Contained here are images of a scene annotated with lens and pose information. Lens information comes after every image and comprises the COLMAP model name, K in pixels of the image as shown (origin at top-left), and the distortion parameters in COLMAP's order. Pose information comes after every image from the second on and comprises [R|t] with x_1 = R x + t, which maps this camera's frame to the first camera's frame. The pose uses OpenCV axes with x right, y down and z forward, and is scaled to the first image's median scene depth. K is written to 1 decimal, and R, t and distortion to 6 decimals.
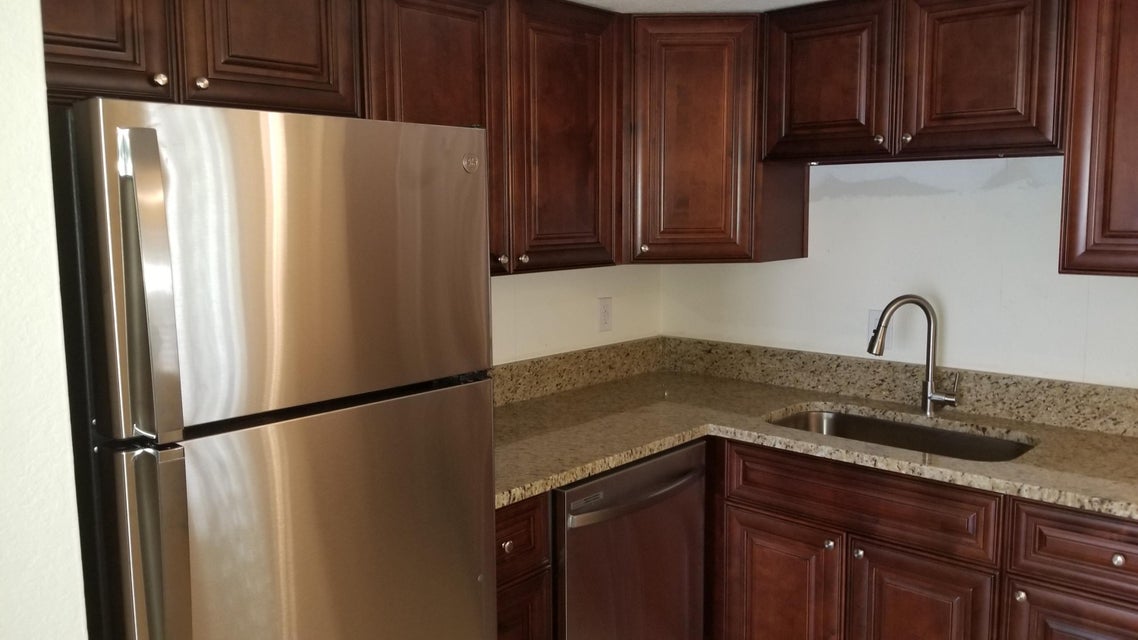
lens RADIAL K [[909.9, 0, 567.5], [0, 909.9, 314.3], [0, 0, 1]] dist [0.024255, -0.052769]
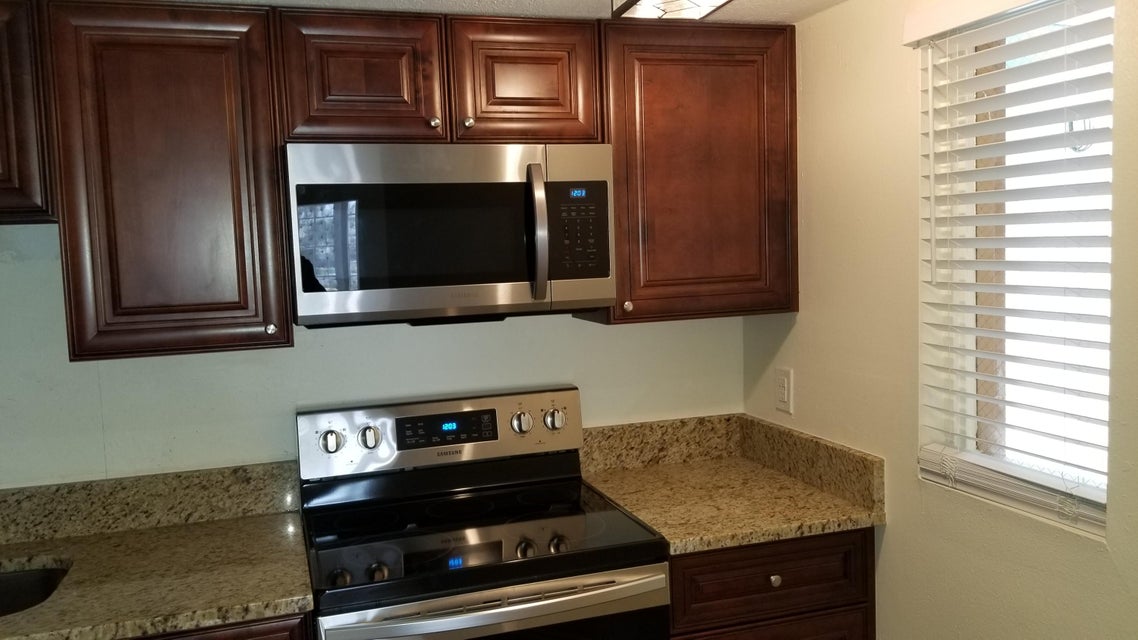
lens RADIAL K [[909.9, 0, 565.3], [0, 909.9, 318.0], [0, 0, 1]] dist [0.024255, -0.052769]
pose [[0.505667, -0.071957, 0.859723, 0.042575], [0.136159, 0.990683, 0.002833, -0.022234], [-0.851917, 0.115626, 0.510753, 0.156585]]
